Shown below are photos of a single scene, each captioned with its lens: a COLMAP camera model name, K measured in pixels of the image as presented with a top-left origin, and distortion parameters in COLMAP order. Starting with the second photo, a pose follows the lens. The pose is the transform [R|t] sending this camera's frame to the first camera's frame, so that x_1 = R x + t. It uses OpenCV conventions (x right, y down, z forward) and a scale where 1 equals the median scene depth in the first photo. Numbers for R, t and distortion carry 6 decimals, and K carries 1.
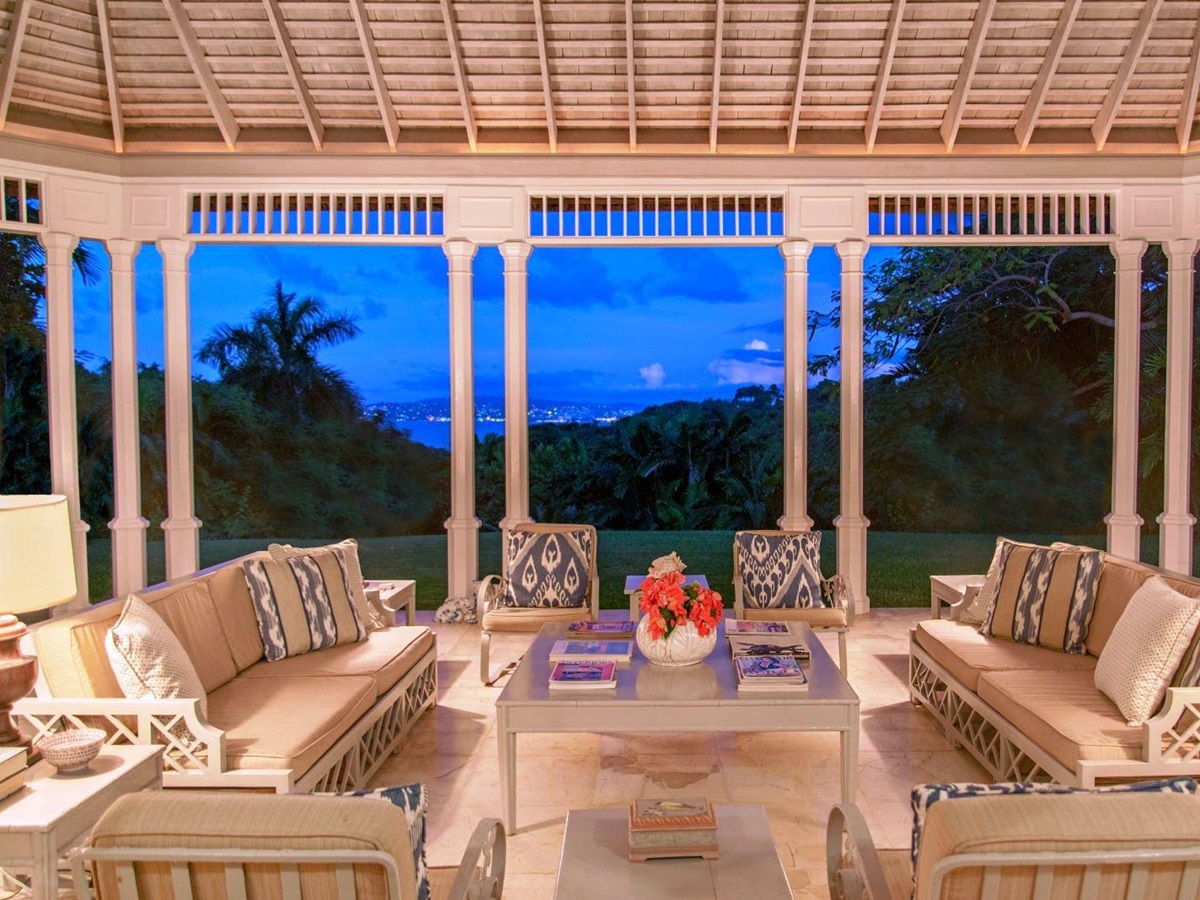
lens RADIAL K [[880.8, 0, 645.9], [0, 880.8, 448.1], [0, 0, 1]] dist [-0.004415, 0.002153]
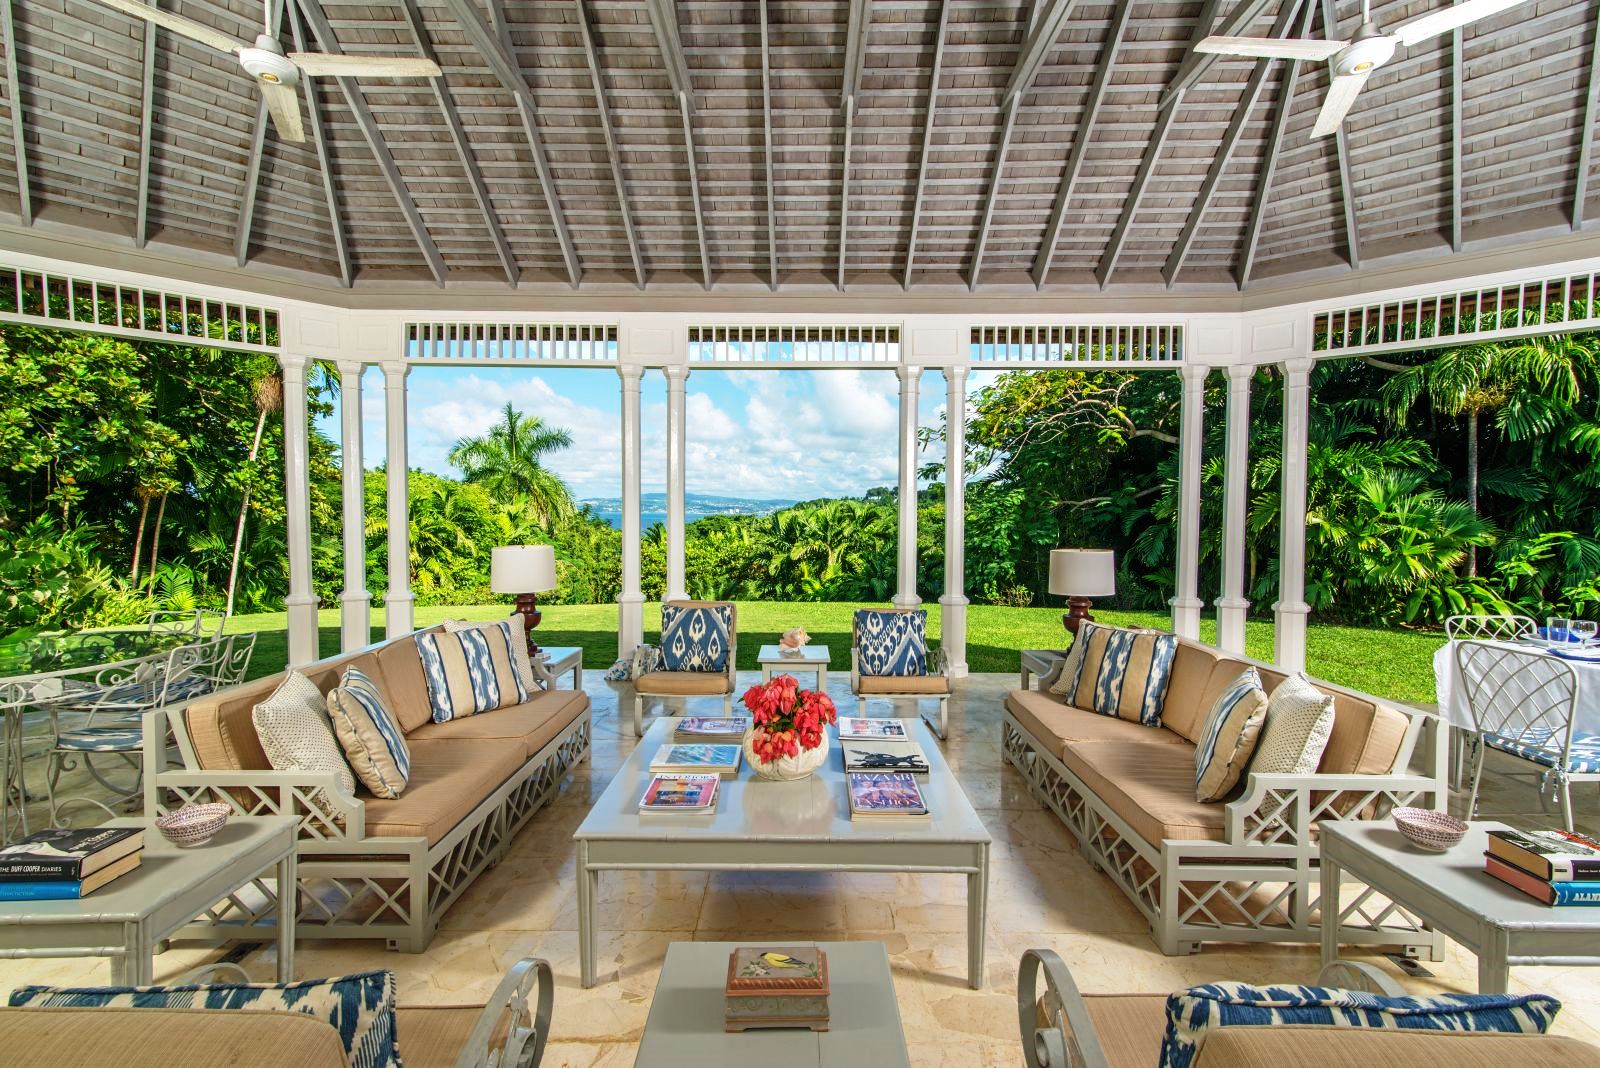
lens RADIAL K [[620.3, 0, 800.0], [0, 620.3, 534.0], [0, 0, 1]] dist [0.011932, -0.000003]
pose [[0.999686, 0.010317, -0.022840, 0.047770], [-0.010278, 0.999946, 0.001812, -0.006900], [0.022857, -0.001577, 0.999737, 0.167955]]
